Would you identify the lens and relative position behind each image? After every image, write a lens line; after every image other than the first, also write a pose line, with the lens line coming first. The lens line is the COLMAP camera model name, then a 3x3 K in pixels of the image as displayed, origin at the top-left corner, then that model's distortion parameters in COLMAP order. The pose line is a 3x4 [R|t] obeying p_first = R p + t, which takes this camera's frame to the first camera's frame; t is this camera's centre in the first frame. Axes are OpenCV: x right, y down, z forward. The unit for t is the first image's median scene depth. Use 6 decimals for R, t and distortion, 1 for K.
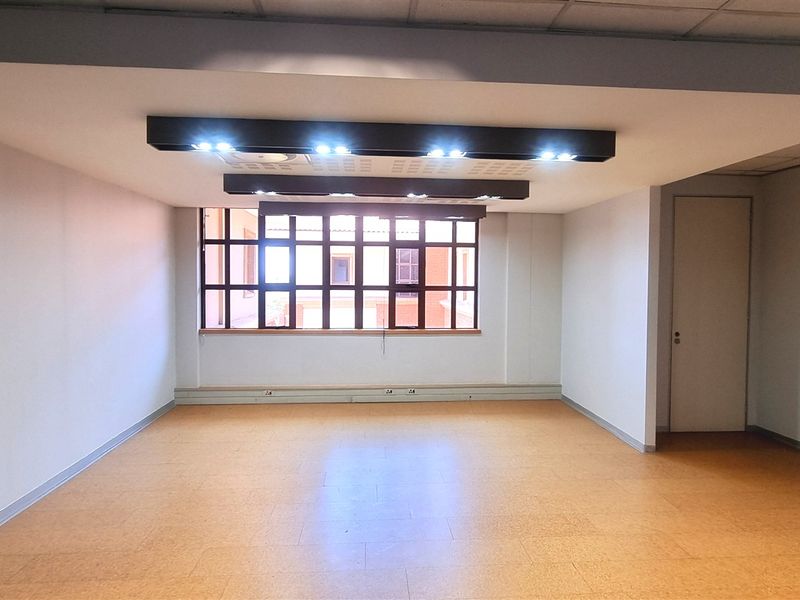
lens RADIAL K [[542.8, 0, 400.4], [0, 542.8, 291.7], [0, 0, 1]] dist [0.009093, 0.004376]
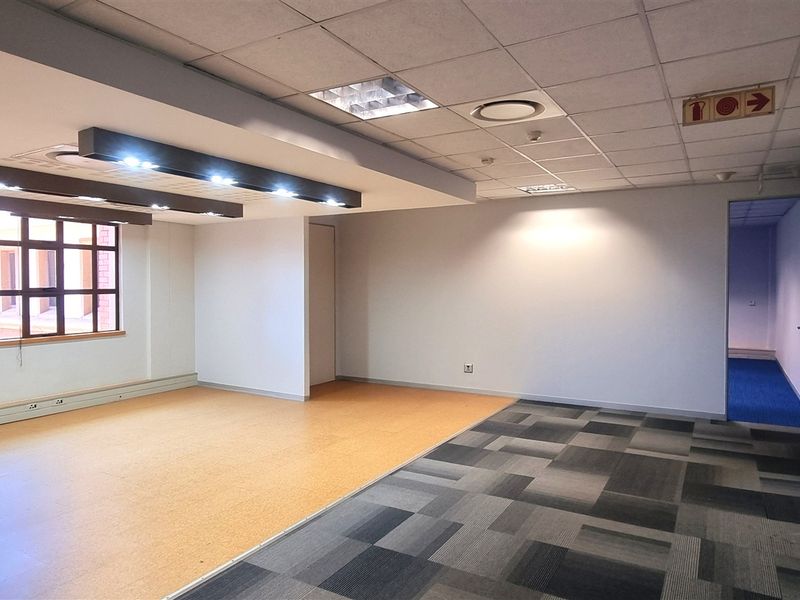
lens RADIAL K [[542.8, 0, 398.9], [0, 542.8, 300.6], [0, 0, 1]] dist [0.009093, 0.004376]
pose [[0.590404, -0.036192, 0.806296, -0.387318], [0.025160, 0.999334, 0.026434, -0.001855], [-0.806716, 0.004680, 0.590921, -0.034388]]
